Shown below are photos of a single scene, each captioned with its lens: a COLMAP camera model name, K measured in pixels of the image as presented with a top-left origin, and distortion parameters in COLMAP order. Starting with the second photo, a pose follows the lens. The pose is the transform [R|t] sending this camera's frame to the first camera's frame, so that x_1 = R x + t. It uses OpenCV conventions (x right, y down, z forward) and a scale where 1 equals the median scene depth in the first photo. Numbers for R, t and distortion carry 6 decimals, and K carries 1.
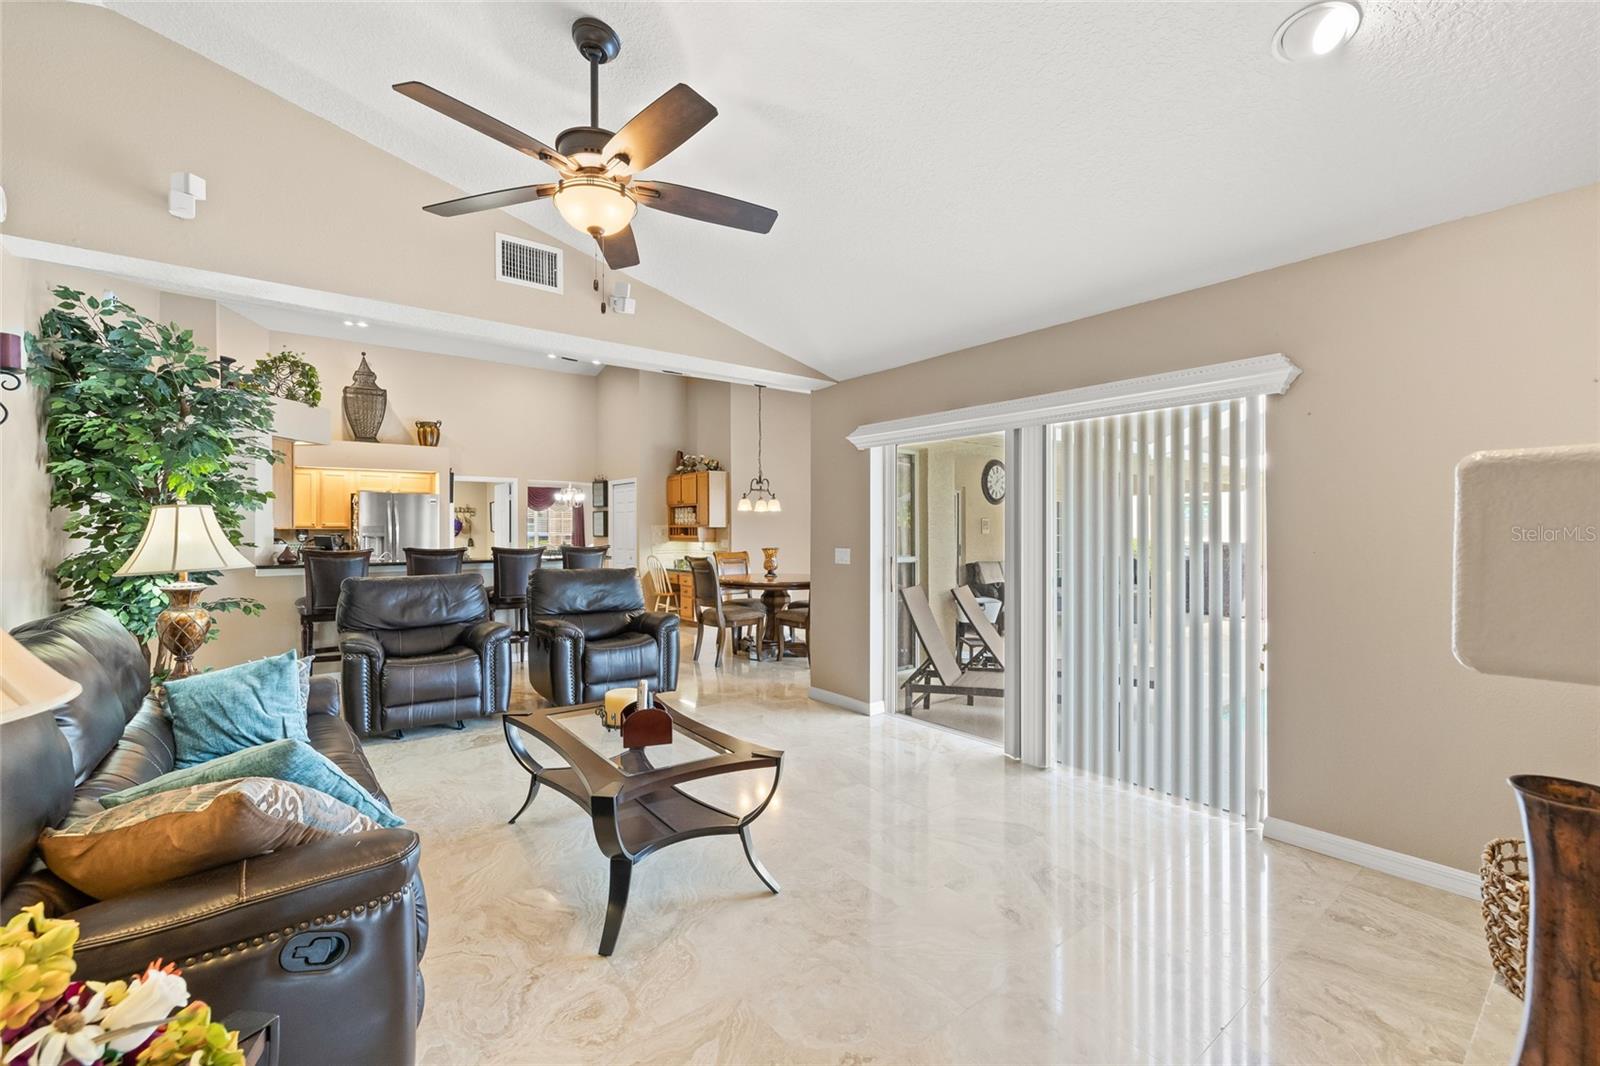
lens RADIAL K [[679.2, 0, 803.4], [0, 679.2, 541.0], [0, 0, 1]] dist [0.001914, -0.000789]
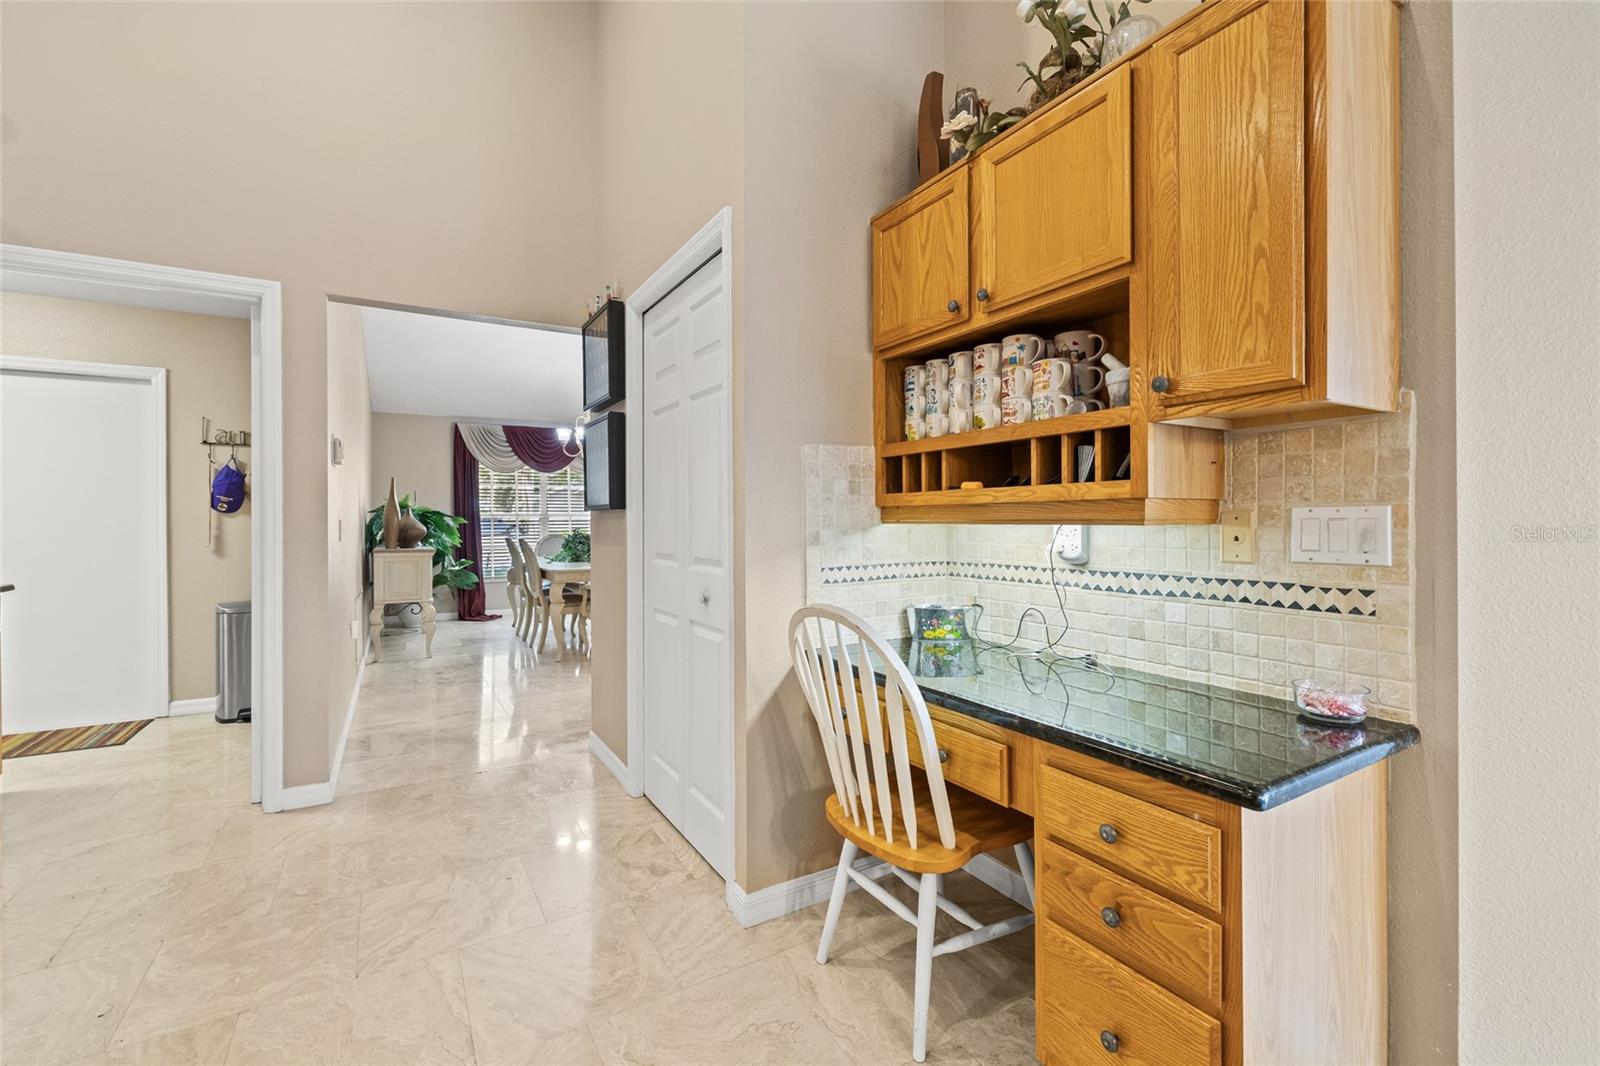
lens RADIAL K [[679.2, 0, 796.1], [0, 679.2, 530.5], [0, 0, 1]] dist [0.001914, -0.000789]
pose [[0.992128, 0.000957, -0.125222, -0.197766], [-0.000837, 0.999999, 0.001004, 0.002662], [0.125223, -0.000891, 0.992128, 0.787913]]
